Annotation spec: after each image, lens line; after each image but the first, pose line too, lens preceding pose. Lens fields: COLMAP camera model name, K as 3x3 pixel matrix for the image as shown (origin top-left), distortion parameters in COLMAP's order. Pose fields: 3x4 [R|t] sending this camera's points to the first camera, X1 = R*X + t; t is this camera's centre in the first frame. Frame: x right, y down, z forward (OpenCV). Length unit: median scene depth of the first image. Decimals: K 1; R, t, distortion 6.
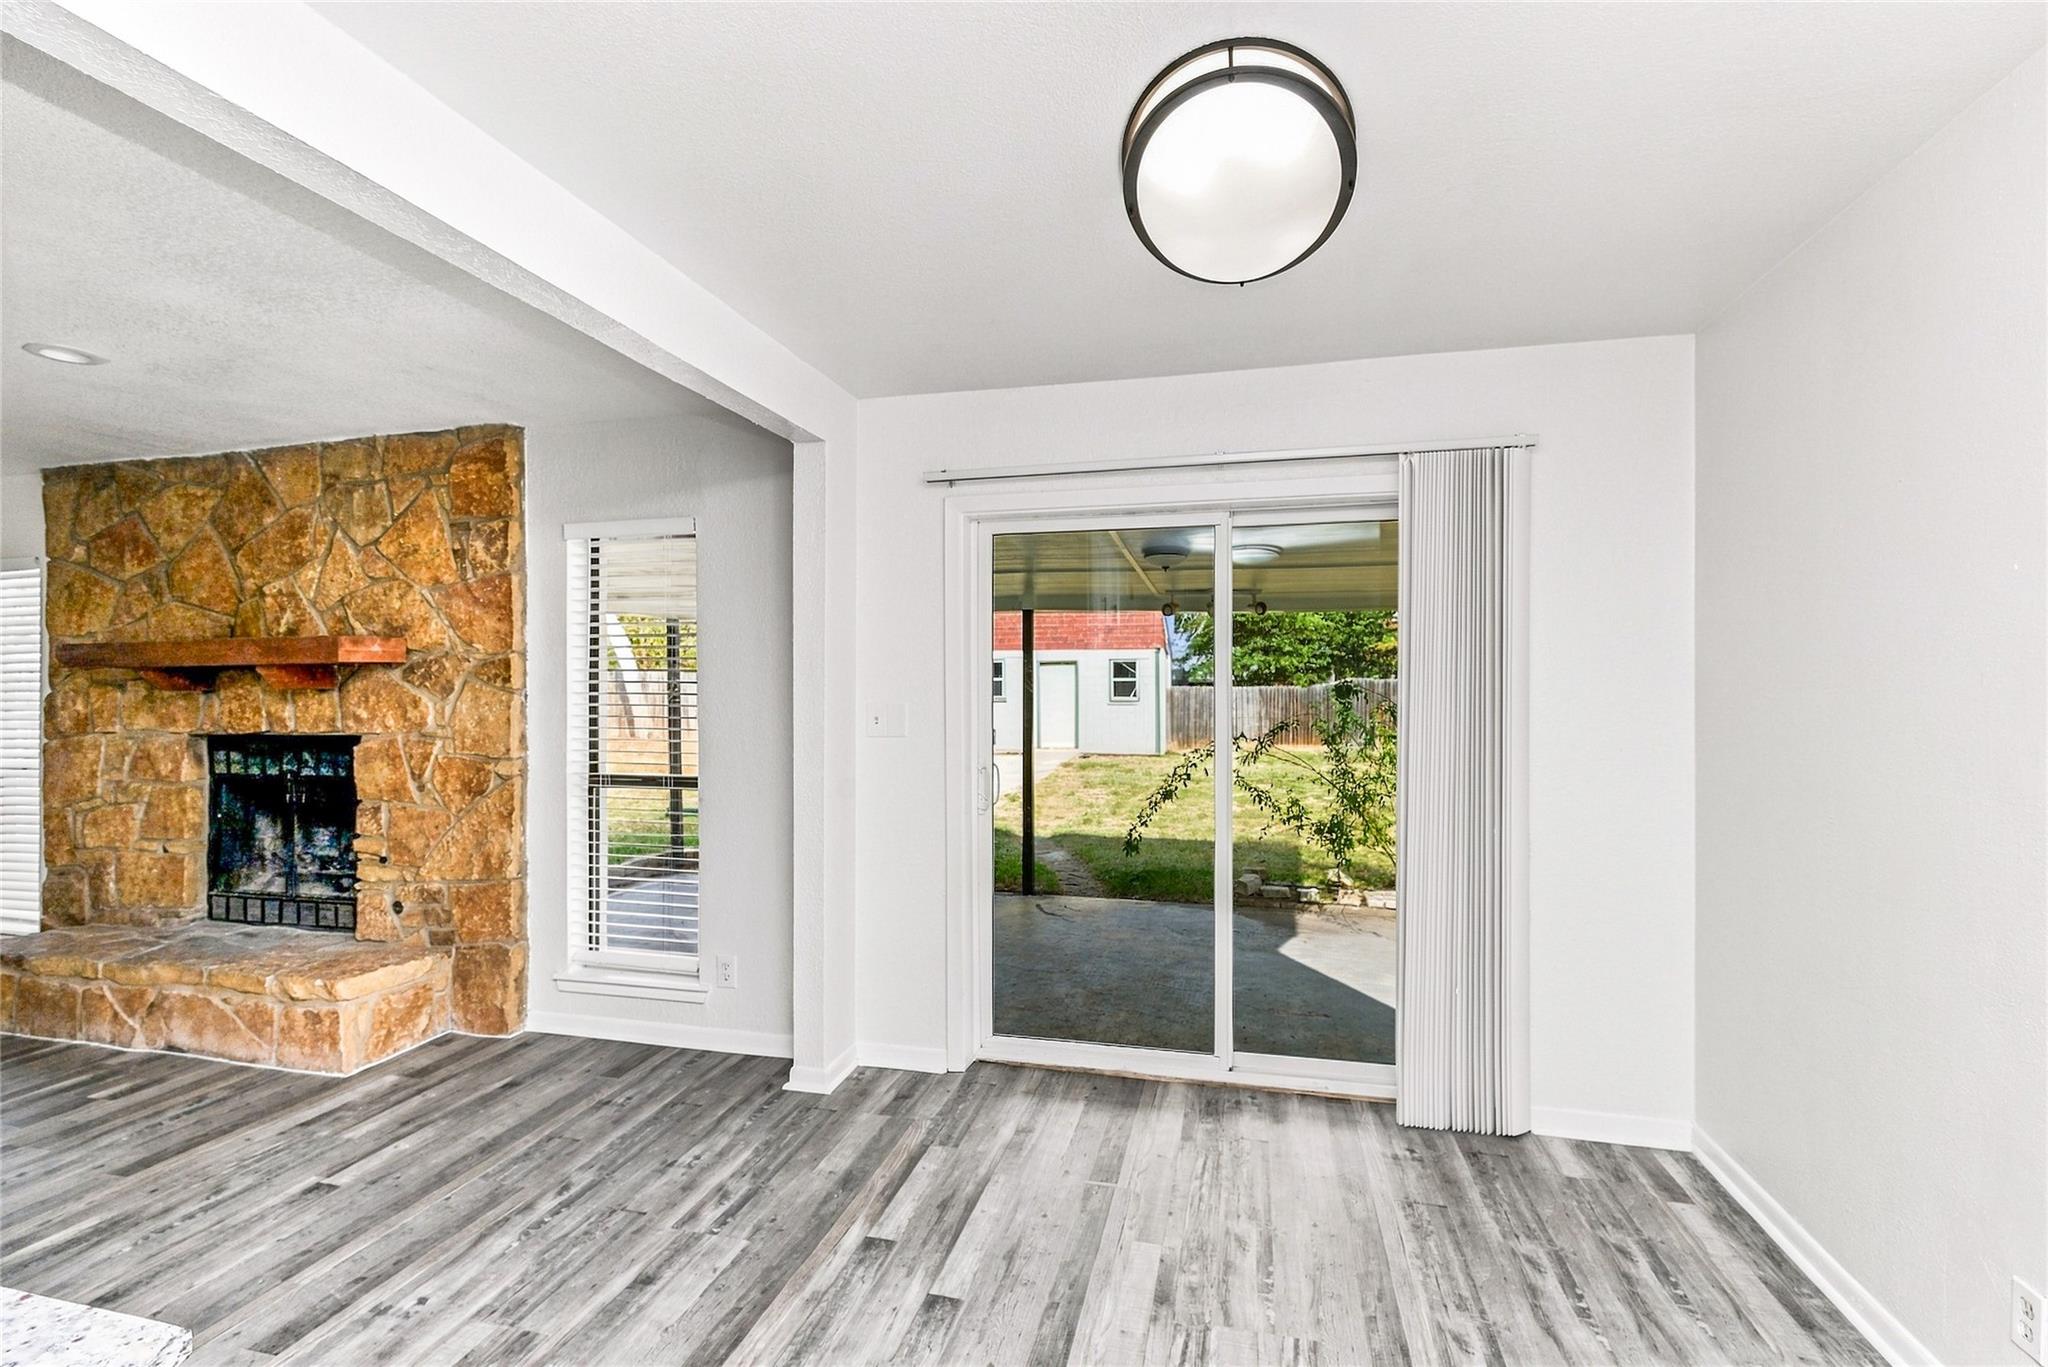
lens RADIAL K [[952.2, 0, 1013.3], [0, 952.2, 687.4], [0, 0, 1]] dist [-0.000936, -0.001426]
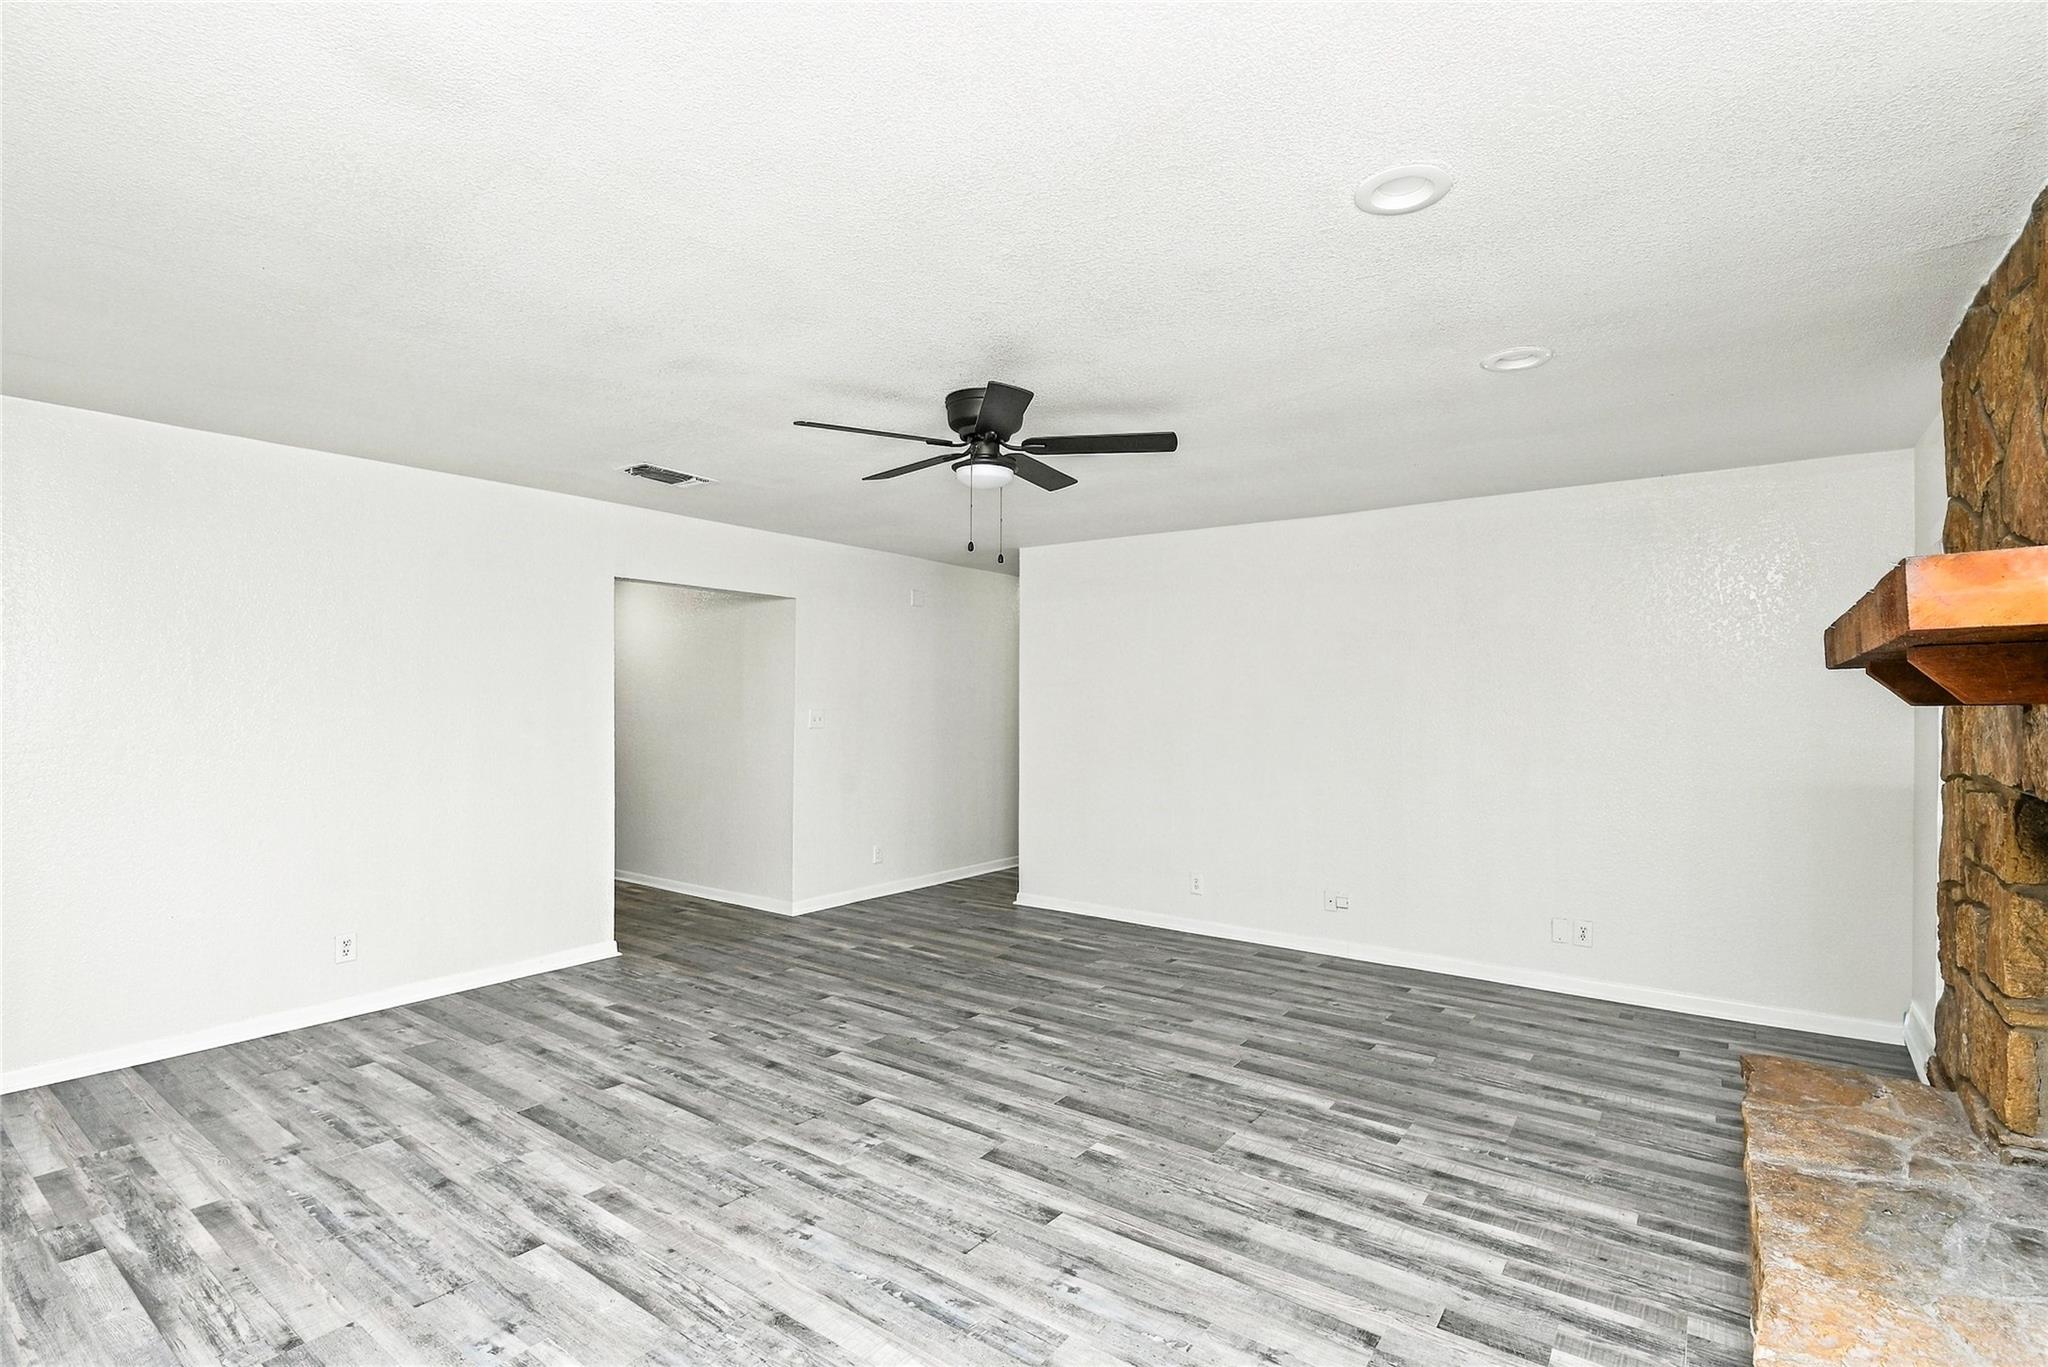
lens RADIAL K [[952.2, 0, 1013.3], [0, 952.2, 687.4], [0, 0, 1]] dist [-0.000936, -0.001426]
pose [[-0.387387, -0.009941, -0.921864, -0.198242], [0.000231, 0.999941, -0.010881, -0.001165], [0.921917, -0.004428, -0.387362, 0.727276]]
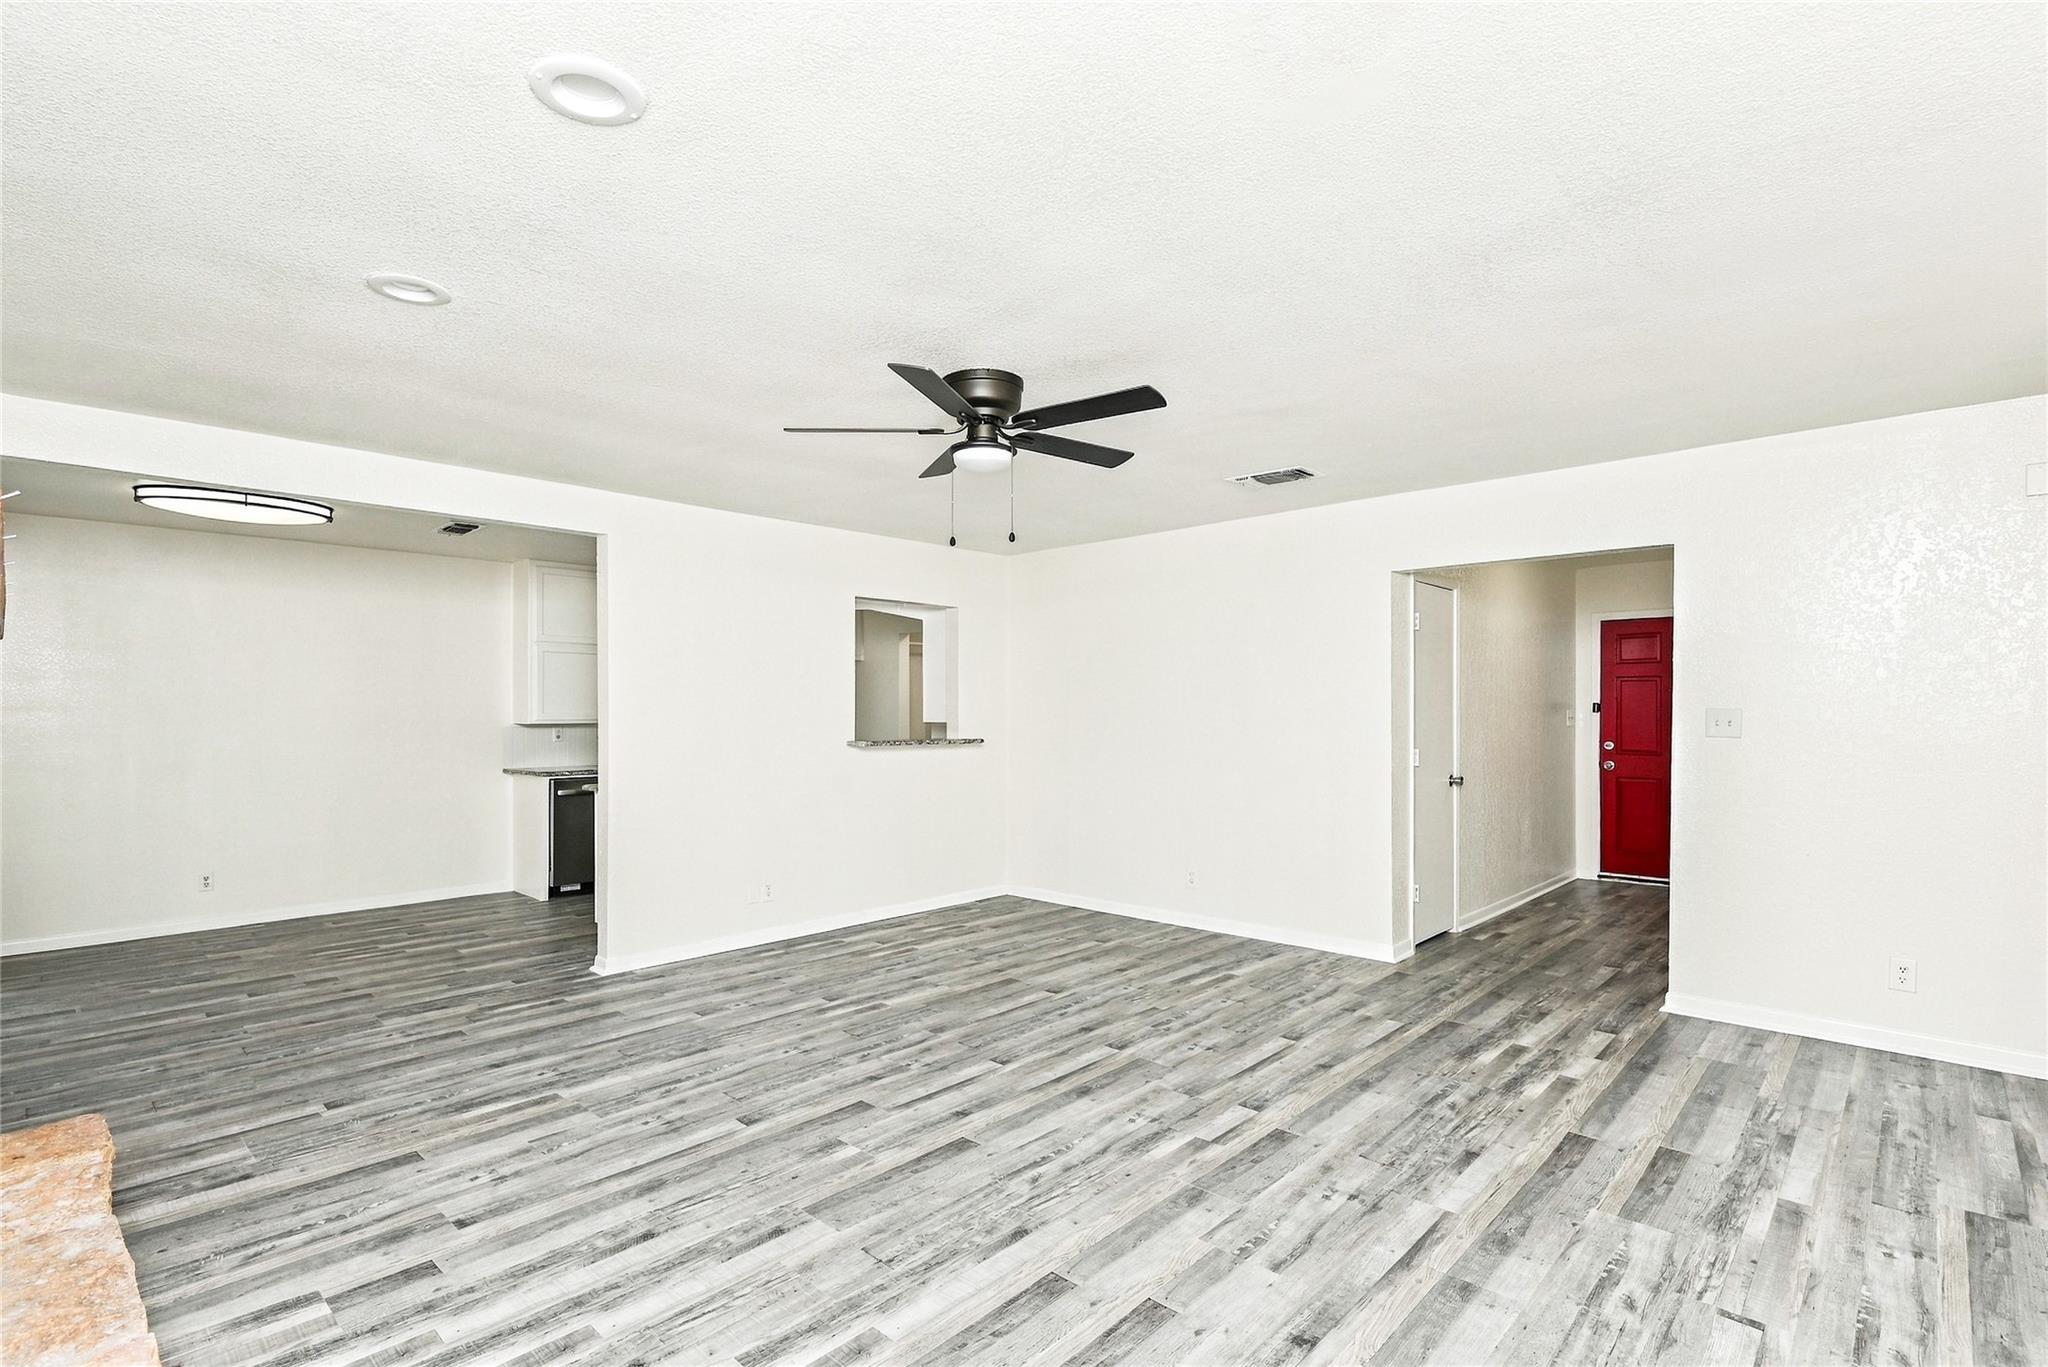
lens RADIAL K [[964.3, 0, 1028.3], [0, 964.3, 718.8], [0, 0, 1]] dist [-0.005551, -0.001375]
pose [[-0.877930, 0.001116, 0.478787, -1.359548], [0.003817, 0.999982, 0.004667, 0.018770], [-0.478773, 0.005925, -0.877919, 1.068595]]
